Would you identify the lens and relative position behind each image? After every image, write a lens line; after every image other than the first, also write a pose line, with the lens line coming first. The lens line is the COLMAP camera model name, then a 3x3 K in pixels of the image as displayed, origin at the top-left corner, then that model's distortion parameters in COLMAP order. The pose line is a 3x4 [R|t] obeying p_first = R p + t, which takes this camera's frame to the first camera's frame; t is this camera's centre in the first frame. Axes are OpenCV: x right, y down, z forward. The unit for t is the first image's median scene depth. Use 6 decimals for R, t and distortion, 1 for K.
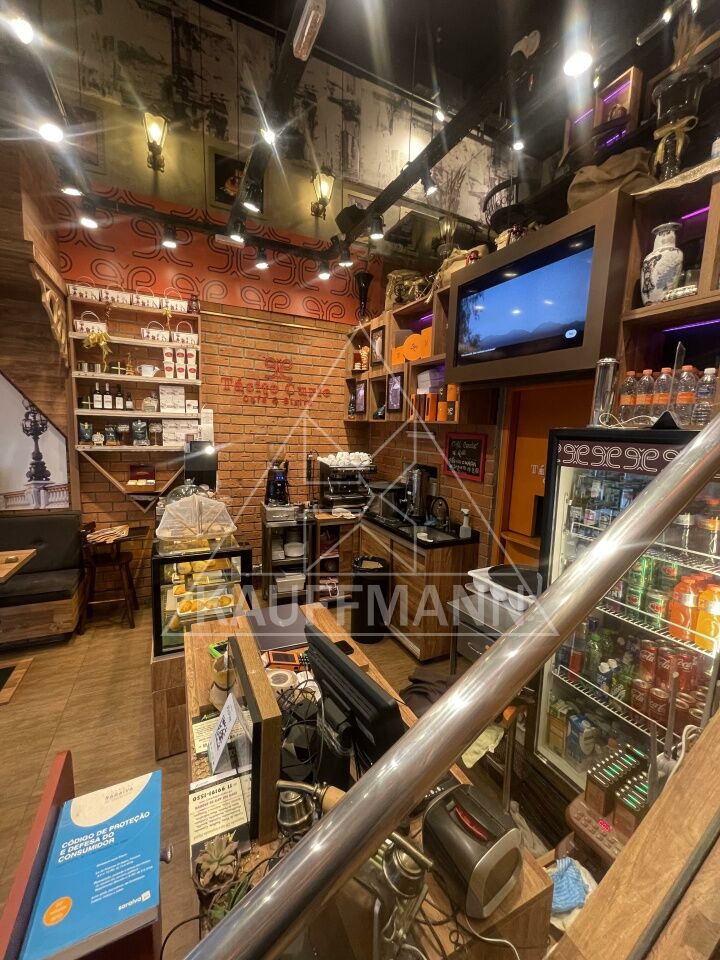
lens RADIAL K [[388.1, 0, 359.4], [0, 388.1, 476.6], [0, 0, 1]] dist [-0.005696, 0.001560]
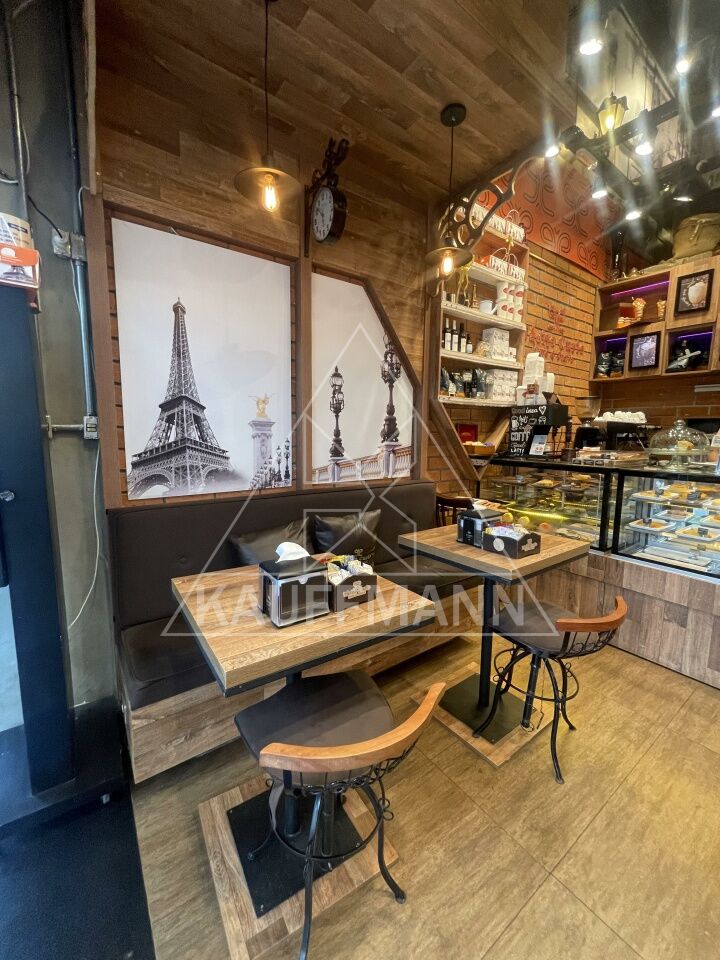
lens RADIAL K [[388.1, 0, 359.8], [0, 388.1, 475.6], [0, 0, 1]] dist [-0.005696, 0.001560]
pose [[0.982169, -0.047947, 0.181782, -1.031125], [0.048151, 0.998835, 0.003291, 0.072986], [-0.181728, 0.005520, 0.983333, 0.244556]]
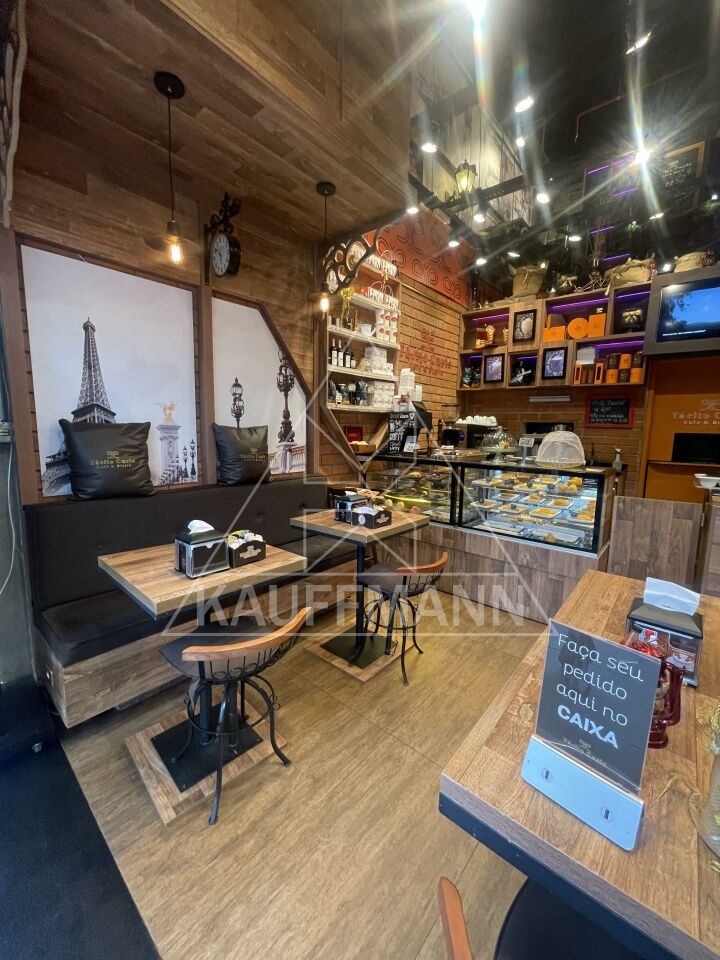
lens RADIAL K [[388.1, 0, 360.5], [0, 388.1, 476.0], [0, 0, 1]] dist [-0.005696, 0.001560]
pose [[0.914929, -0.070658, 0.397381, -1.035842], [0.064298, 0.997500, 0.029326, 0.075029], [-0.398459, -0.001281, 0.917185, 0.090547]]
